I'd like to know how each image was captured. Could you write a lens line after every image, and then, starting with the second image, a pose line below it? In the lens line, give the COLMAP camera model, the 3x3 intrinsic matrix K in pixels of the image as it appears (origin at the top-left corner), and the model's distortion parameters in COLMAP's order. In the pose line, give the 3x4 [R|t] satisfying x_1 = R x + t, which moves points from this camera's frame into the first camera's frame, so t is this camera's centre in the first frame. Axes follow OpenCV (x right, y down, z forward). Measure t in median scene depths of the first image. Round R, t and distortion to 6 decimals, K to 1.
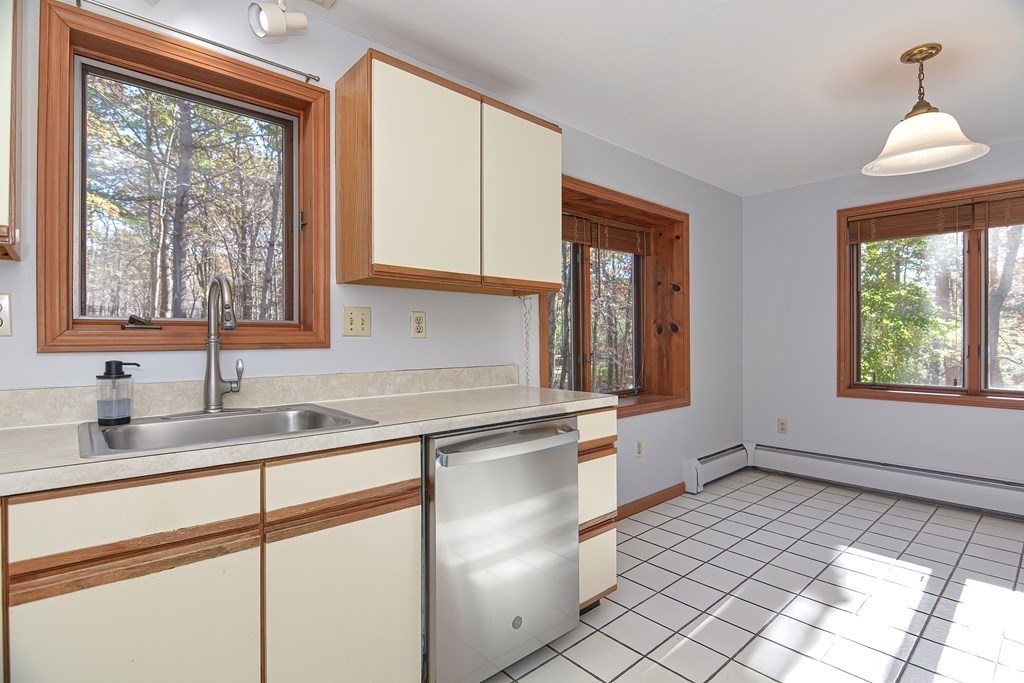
lens RADIAL K [[498.4, 0, 511.0], [0, 498.4, 339.0], [0, 0, 1]] dist [-0.000797, -0.007035]
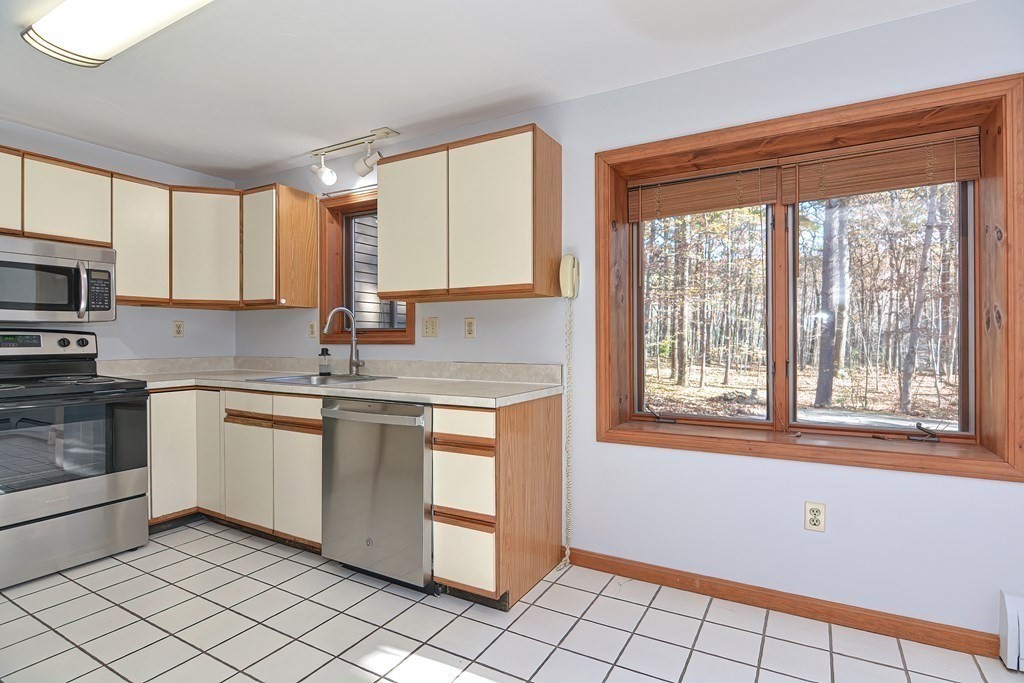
lens RADIAL K [[498.4, 0, 511.1], [0, 498.4, 339.1], [0, 0, 1]] dist [-0.000797, -0.007035]
pose [[0.336528, 0.005657, -0.941656, 1.178324], [0.001177, 0.999979, 0.006428, -0.008046], [0.941673, -0.003271, 0.336514, 0.728353]]
